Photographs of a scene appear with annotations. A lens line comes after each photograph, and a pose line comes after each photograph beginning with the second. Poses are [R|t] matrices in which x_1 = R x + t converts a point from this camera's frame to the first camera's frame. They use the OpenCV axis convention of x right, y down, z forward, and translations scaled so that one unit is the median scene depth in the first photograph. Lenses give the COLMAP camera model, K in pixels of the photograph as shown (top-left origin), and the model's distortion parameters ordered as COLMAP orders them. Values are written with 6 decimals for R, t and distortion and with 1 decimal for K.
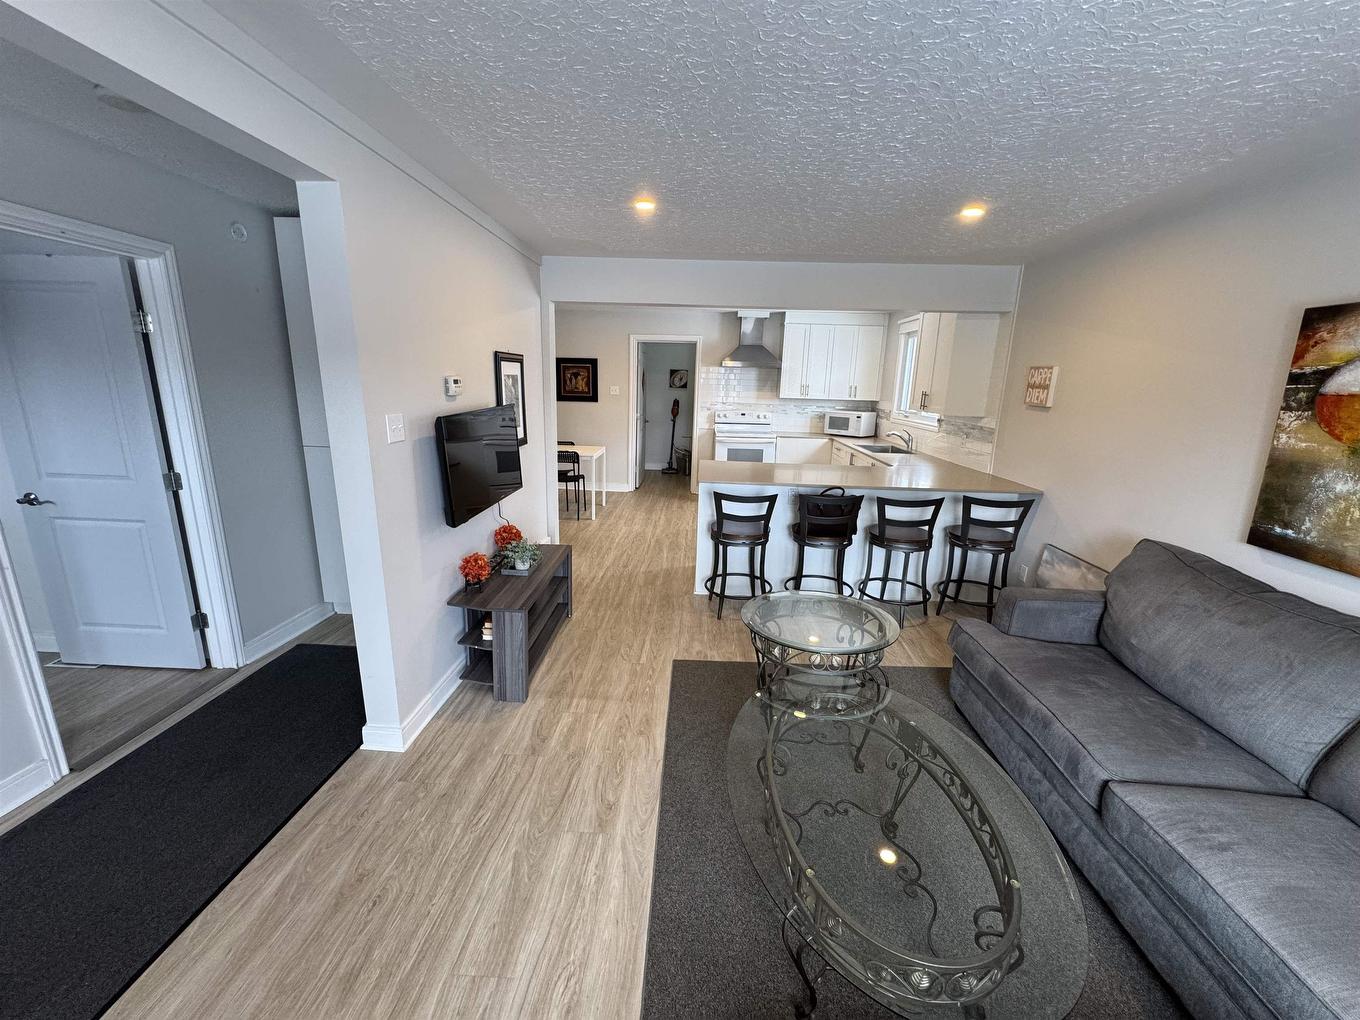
lens RADIAL K [[553.3, 0, 678.2], [0, 553.3, 515.1], [0, 0, 1]] dist [0.003028, -0.000769]
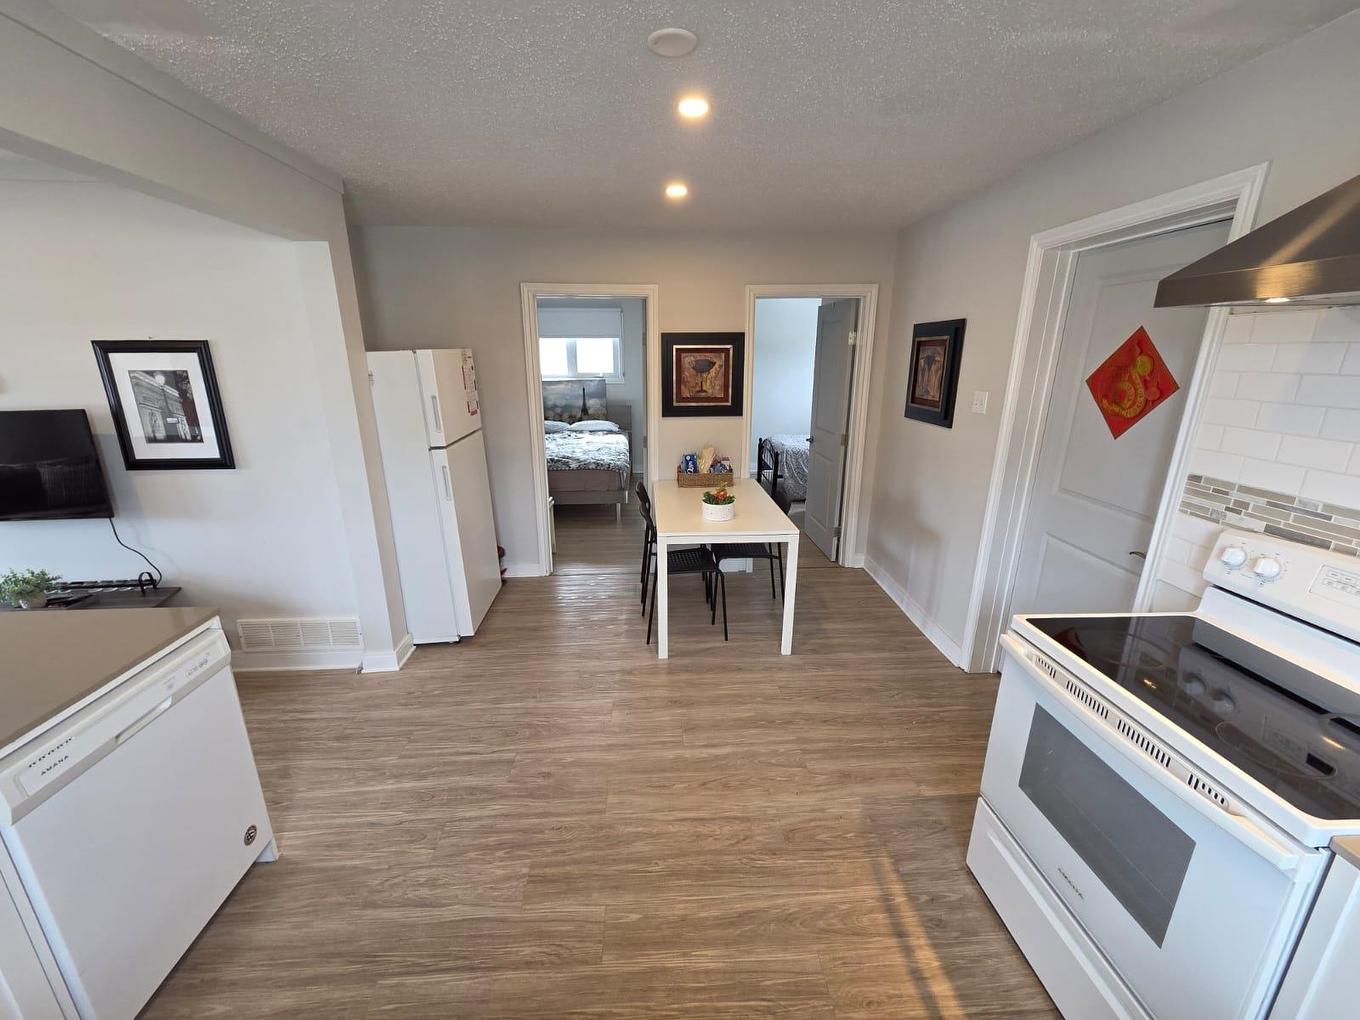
lens RADIAL K [[553.3, 0, 674.3], [0, 553.3, 511.9], [0, 0, 1]] dist [0.003028, -0.000769]
pose [[0.097611, 0.253212, -0.962474, 0.507658], [-0.231807, 0.946278, 0.225442, -0.396488], [0.967852, 0.201103, 0.151063, 1.575752]]
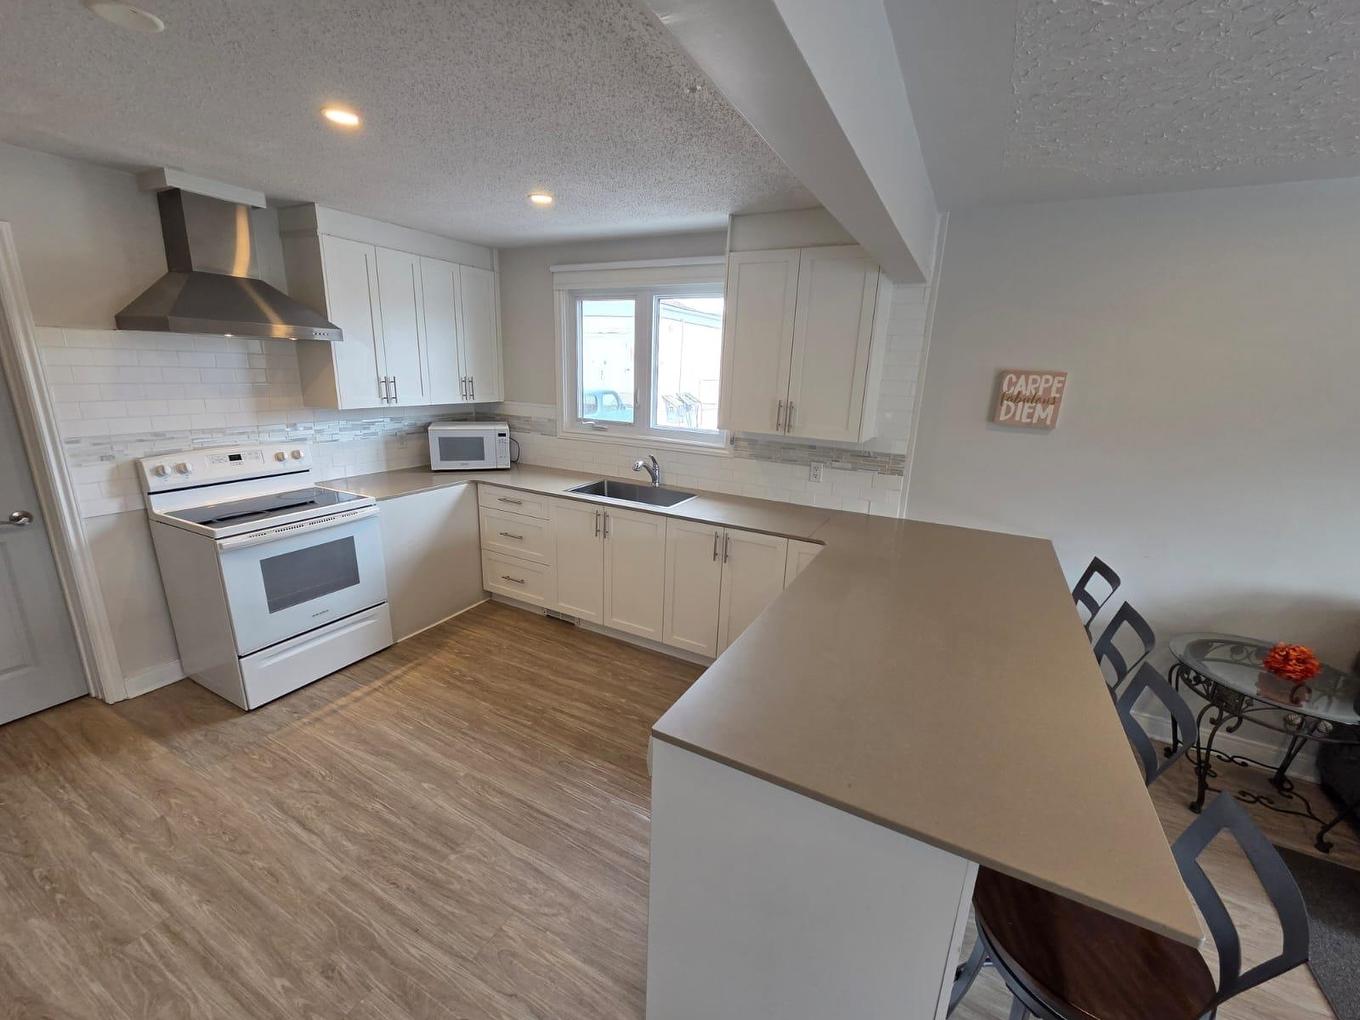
lens RADIAL K [[553.3, 0, 683.7], [0, 553.3, 519.1], [0, 0, 1]] dist [0.003028, -0.000769]
pose [[0.422236, -0.254855, 0.869923, -0.203843], [0.192403, 0.962995, 0.188735, -0.312182], [-0.885832, 0.087685, 0.455646, 1.112205]]
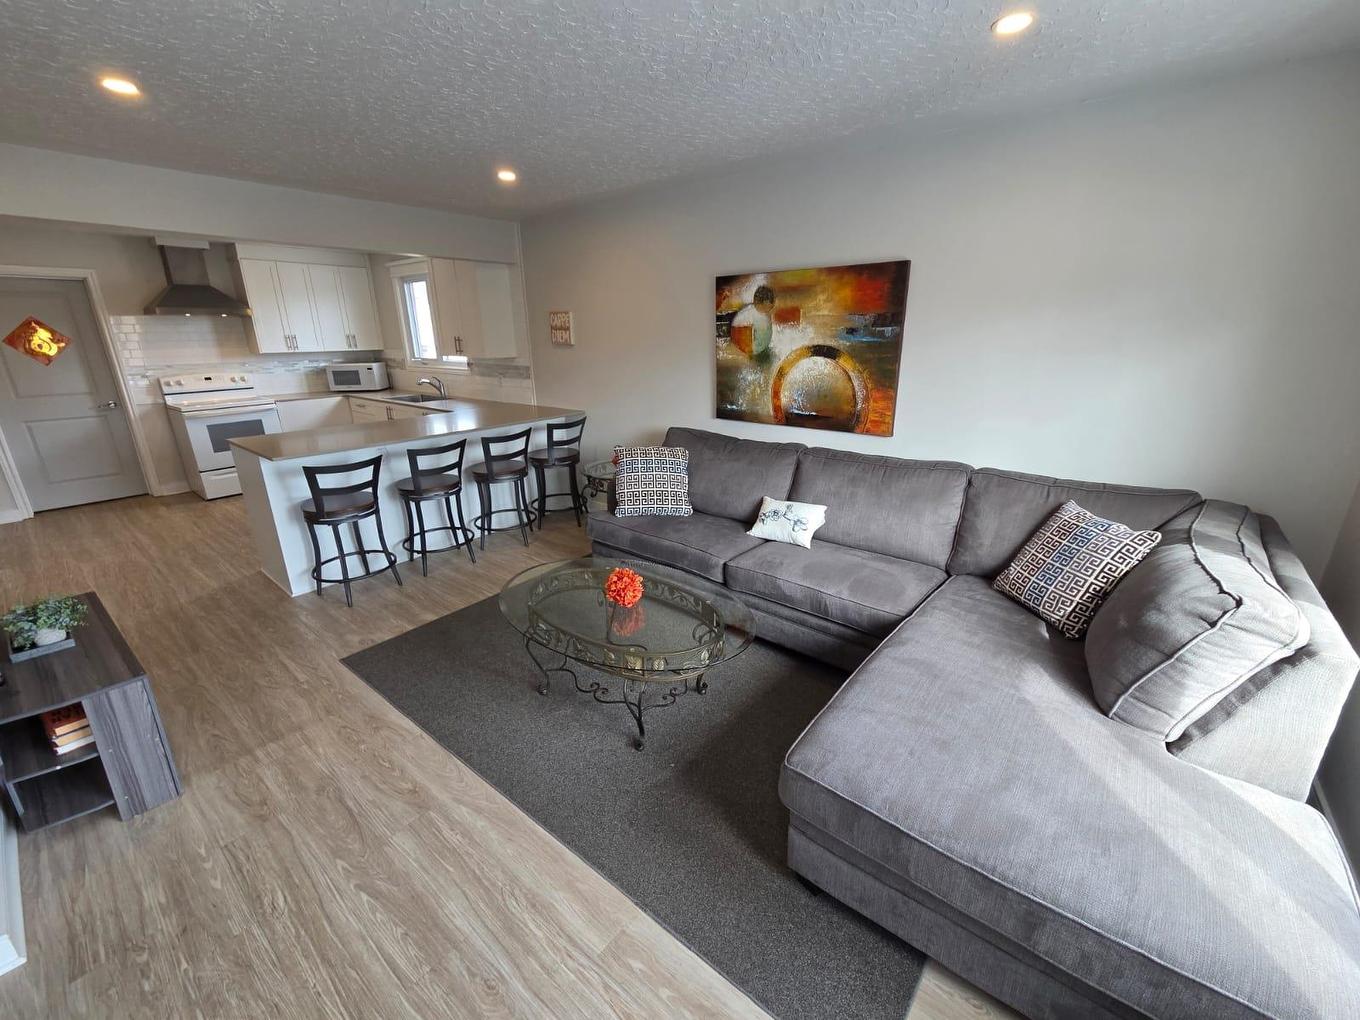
lens RADIAL K [[553.3, 0, 694.0], [0, 553.3, 521.0], [0, 0, 1]] dist [0.003028, -0.000769]
pose [[0.590647, -0.295314, 0.750950, -0.244907], [0.218084, 0.954414, 0.203797, -0.006018], [-0.776901, 0.043398, 0.628125, -0.001065]]
